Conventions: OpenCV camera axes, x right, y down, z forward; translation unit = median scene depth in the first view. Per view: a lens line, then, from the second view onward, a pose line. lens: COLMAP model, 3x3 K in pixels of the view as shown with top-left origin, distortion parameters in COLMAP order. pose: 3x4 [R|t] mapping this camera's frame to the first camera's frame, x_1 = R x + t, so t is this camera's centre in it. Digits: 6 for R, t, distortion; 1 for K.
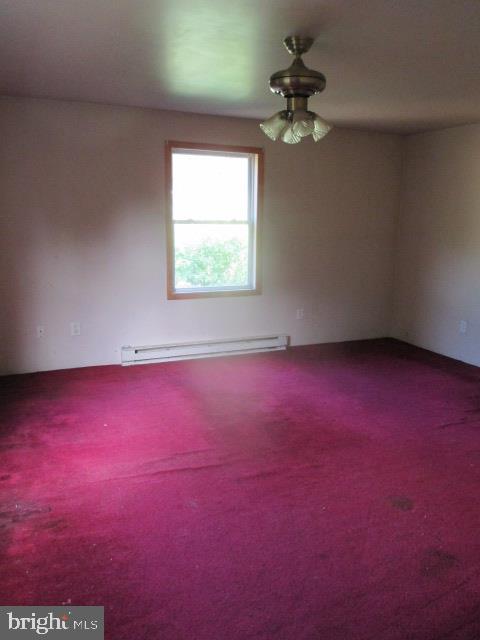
lens RADIAL K [[530.4, 0, 238.3], [0, 530.4, 319.0], [0, 0, 1]] dist [-0.033359, 0.009603]
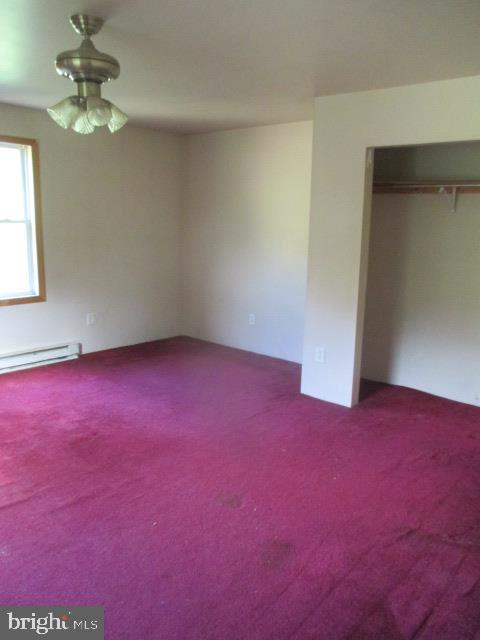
lens RADIAL K [[530.4, 0, 241.2], [0, 530.4, 321.2], [0, 0, 1]] dist [-0.033359, 0.009603]
pose [[0.908930, -0.074808, 0.410183, -0.049701], [0.073615, 0.997111, 0.018725, -0.006605], [-0.410399, 0.013176, 0.911811, 0.066131]]
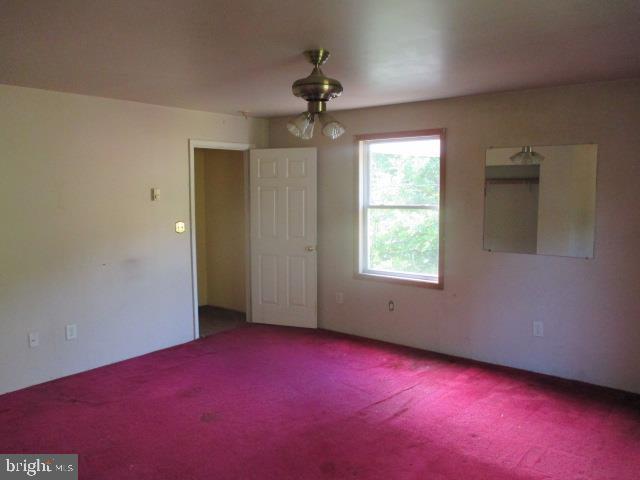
lens RADIAL K [[530.4, 0, 319.9], [0, 530.4, 240.4], [0, 0, 1]] dist [-0.033359, 0.009603]
pose [[-0.897496, 0.016446, -0.440717, 0.603829], [-0.107803, 0.960810, 0.255389, -0.410847], [0.427645, 0.276721, -0.860549, 2.026951]]
